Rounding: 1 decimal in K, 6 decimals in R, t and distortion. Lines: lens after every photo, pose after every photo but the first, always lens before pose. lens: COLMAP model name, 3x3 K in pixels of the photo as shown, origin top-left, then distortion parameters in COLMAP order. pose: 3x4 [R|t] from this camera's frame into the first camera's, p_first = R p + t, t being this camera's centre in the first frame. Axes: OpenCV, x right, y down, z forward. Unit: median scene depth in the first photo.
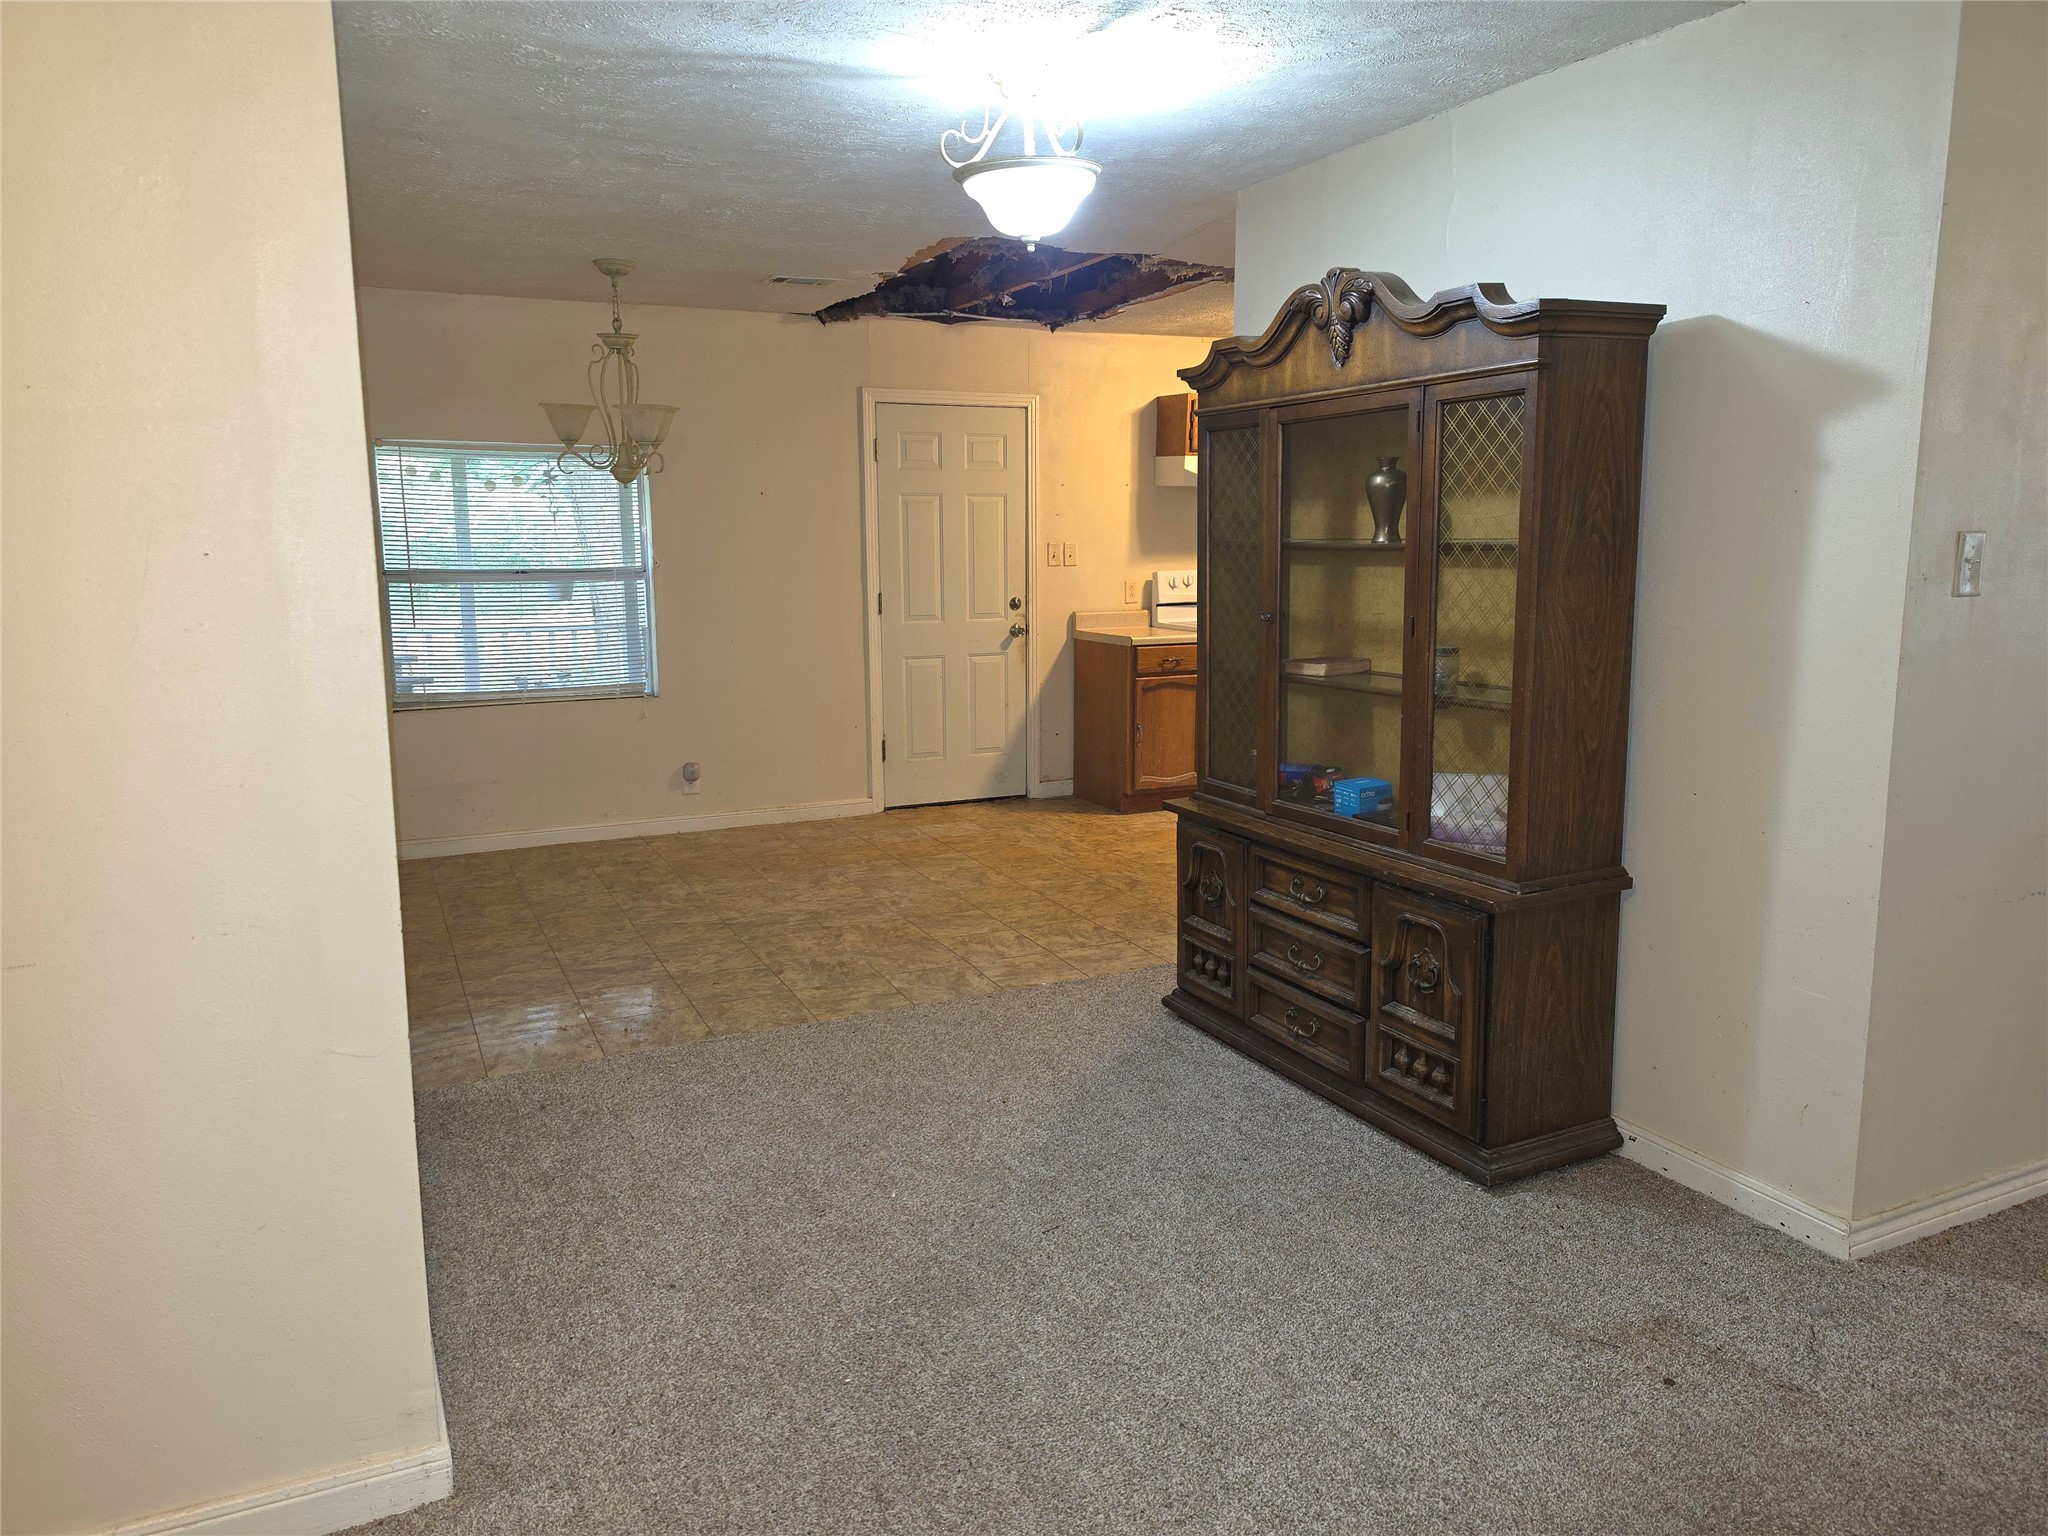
lens RADIAL K [[1381.6, 0, 1009.4], [0, 1381.6, 773.7], [0, 0, 1]] dist [0.022907, -0.015692]
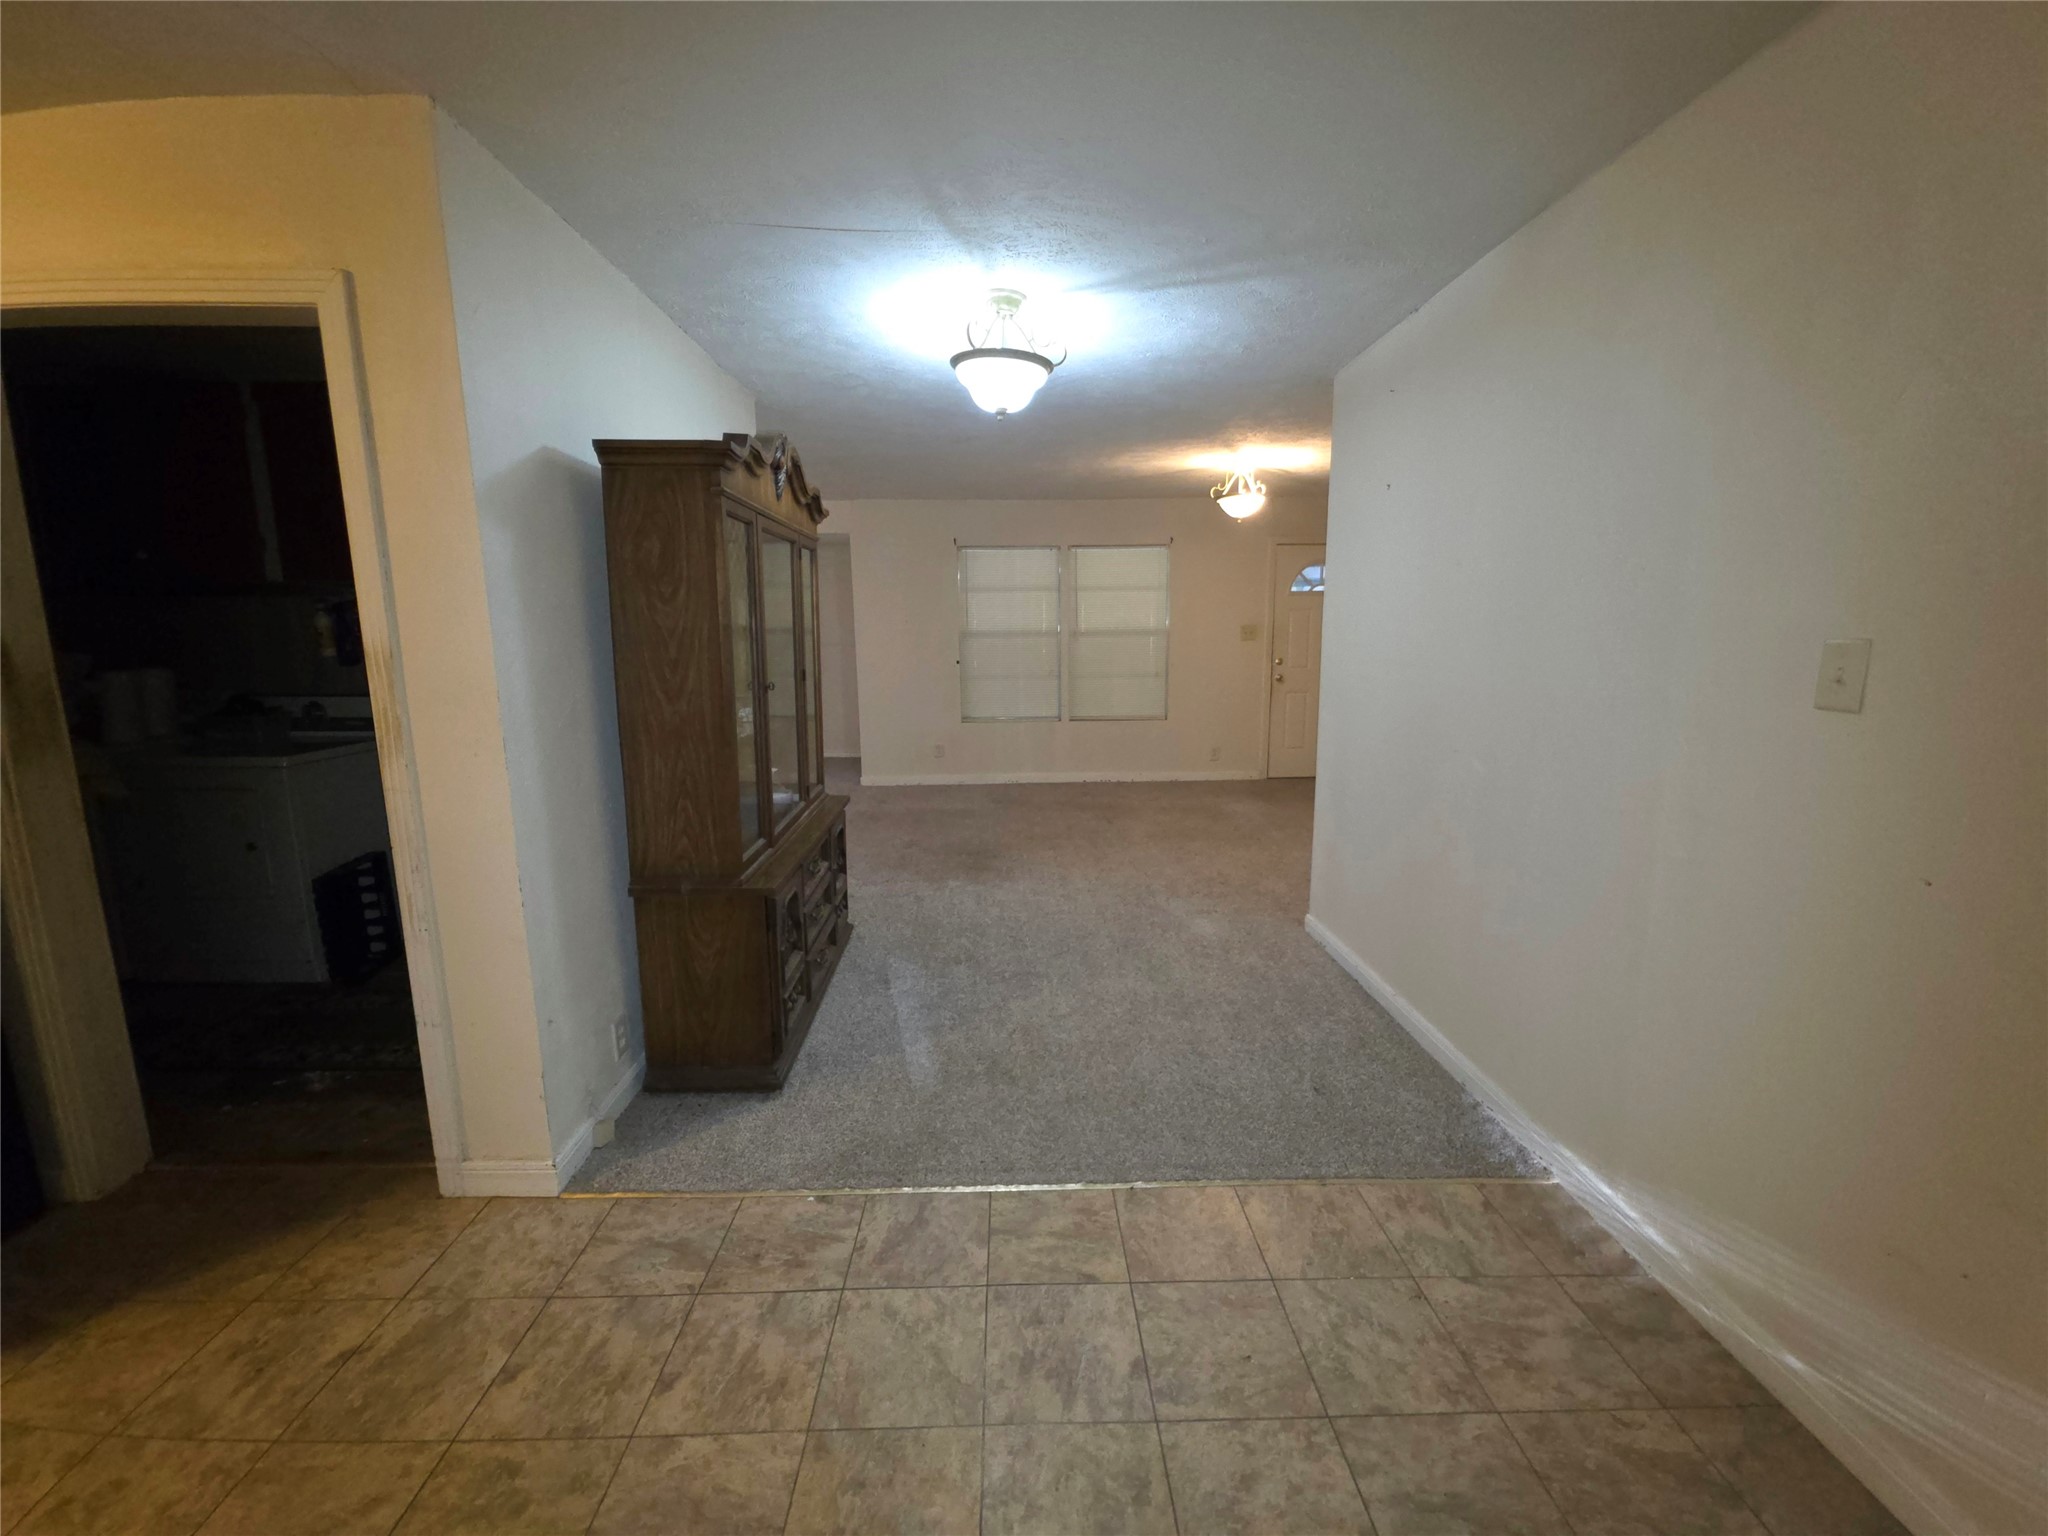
lens RADIAL K [[804.1, 0, 1024.9], [0, 804.1, 756.3], [0, 0, 1]] dist [-0.003867, -0.002267]
pose [[-0.915222, -0.054536, 0.399241, -0.325724], [0.079390, 0.946973, 0.311351, -0.275858], [-0.395051, 0.316651, -0.862361, 1.643379]]
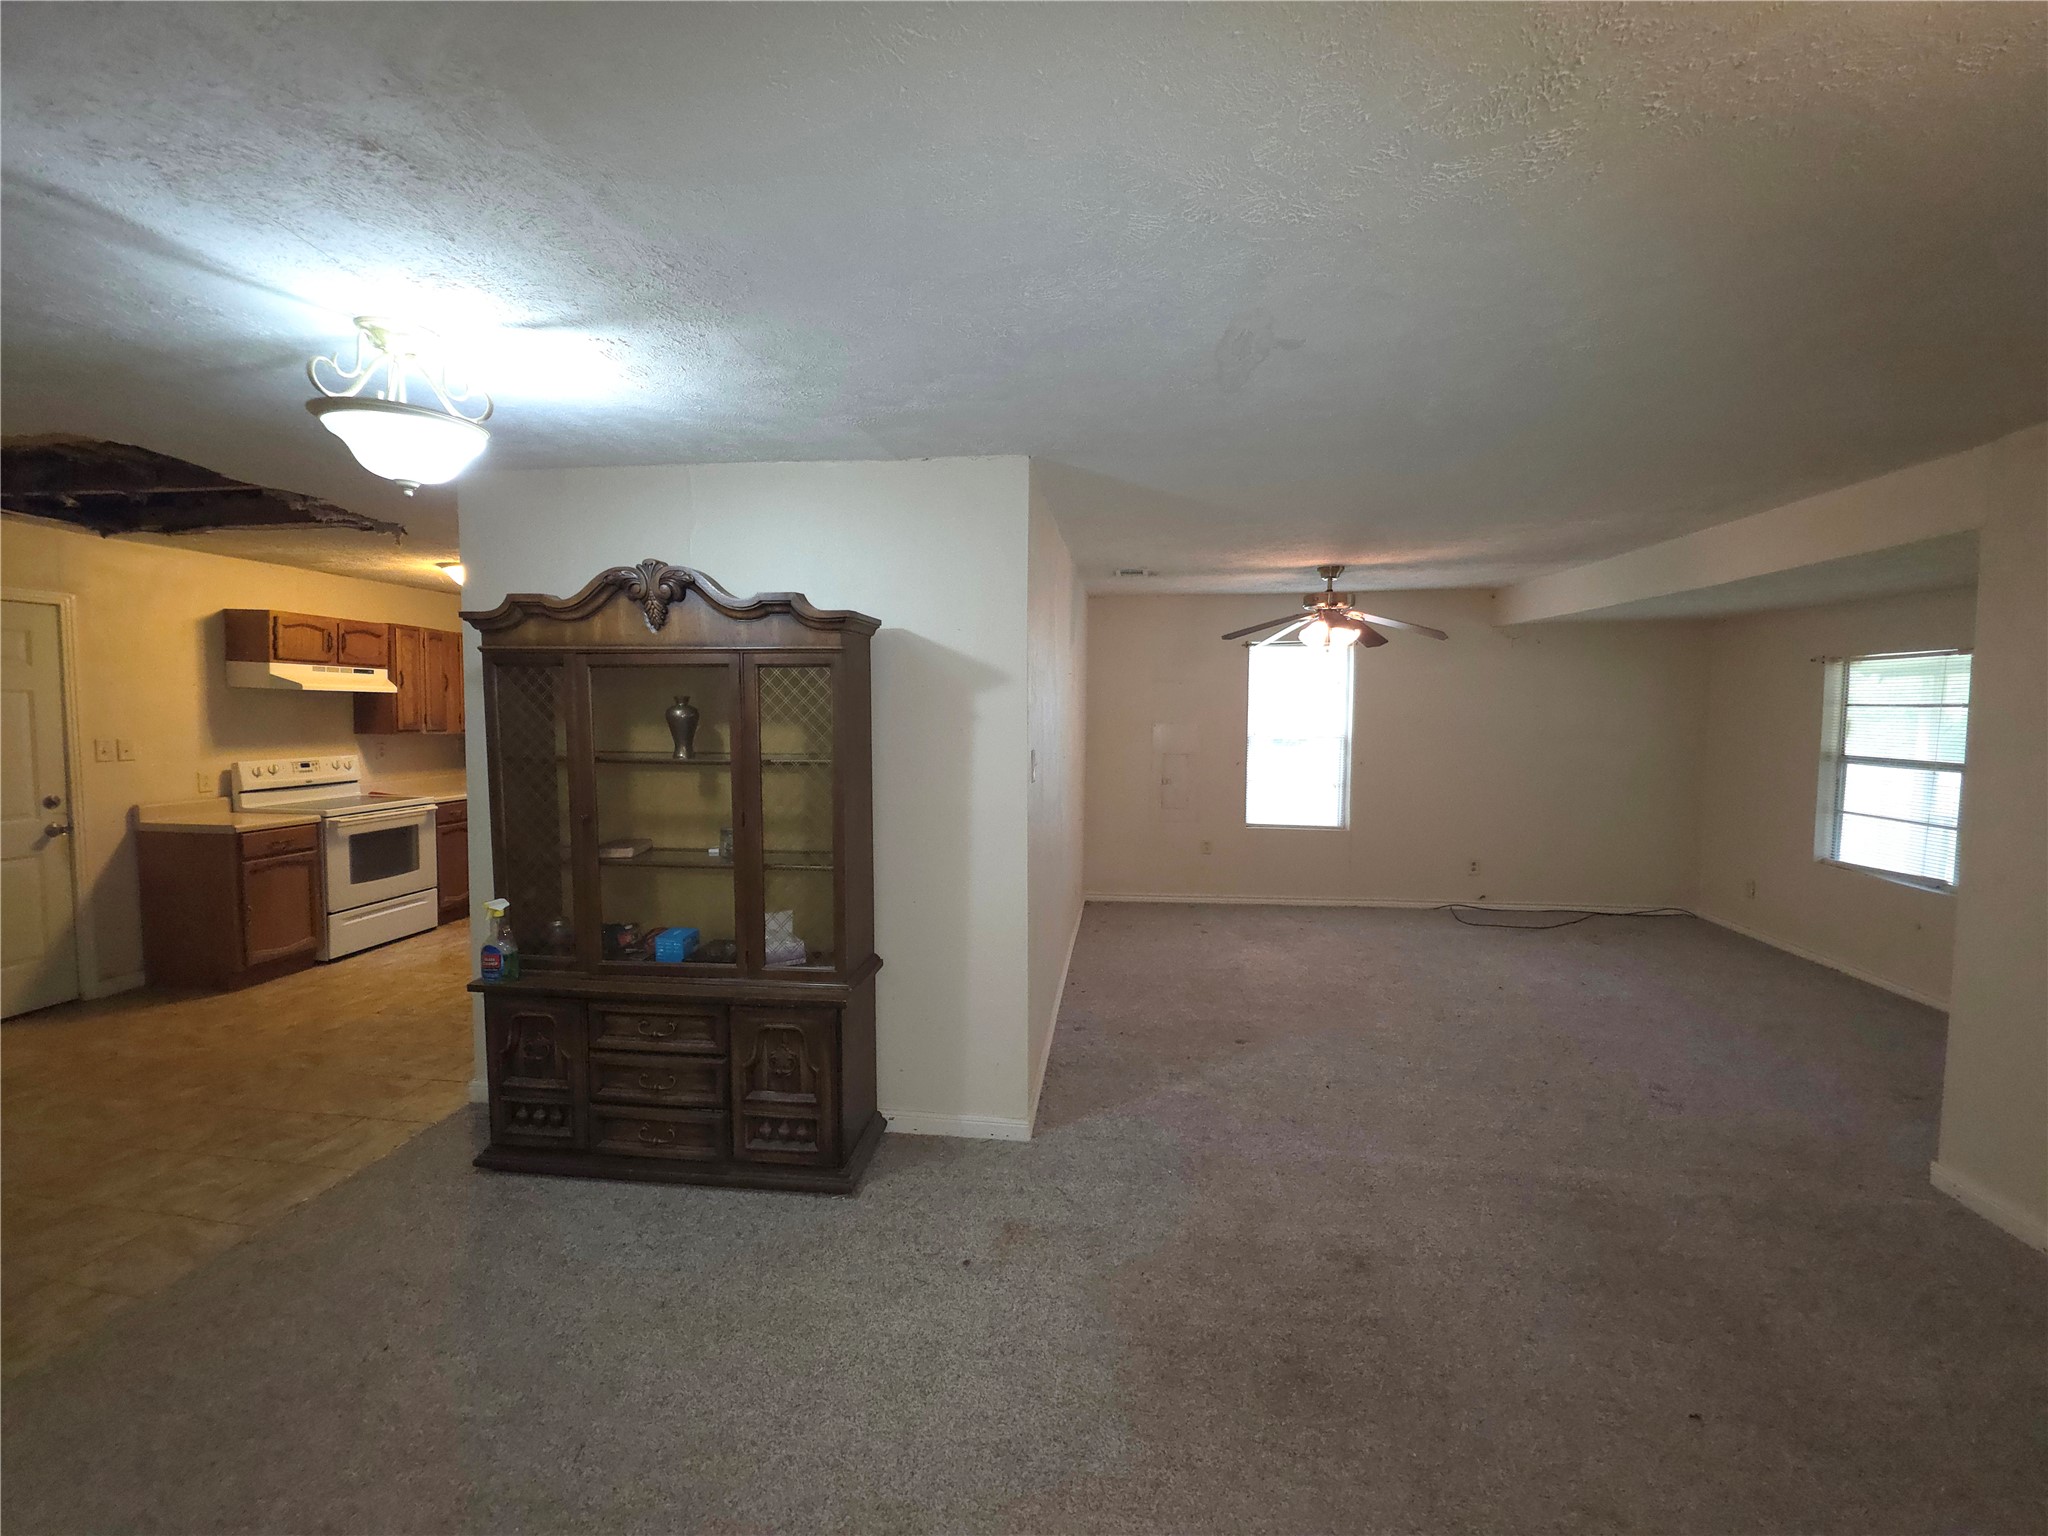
lens RADIAL K [[804.1, 0, 1022.2], [0, 804.1, 758.5], [0, 0, 1]] dist [-0.003867, -0.002267]
pose [[0.528380, -0.038791, 0.848121, -0.230062], [0.134114, 0.990227, -0.038262, -0.089749], [-0.838348, 0.133962, 0.528418, 0.296133]]
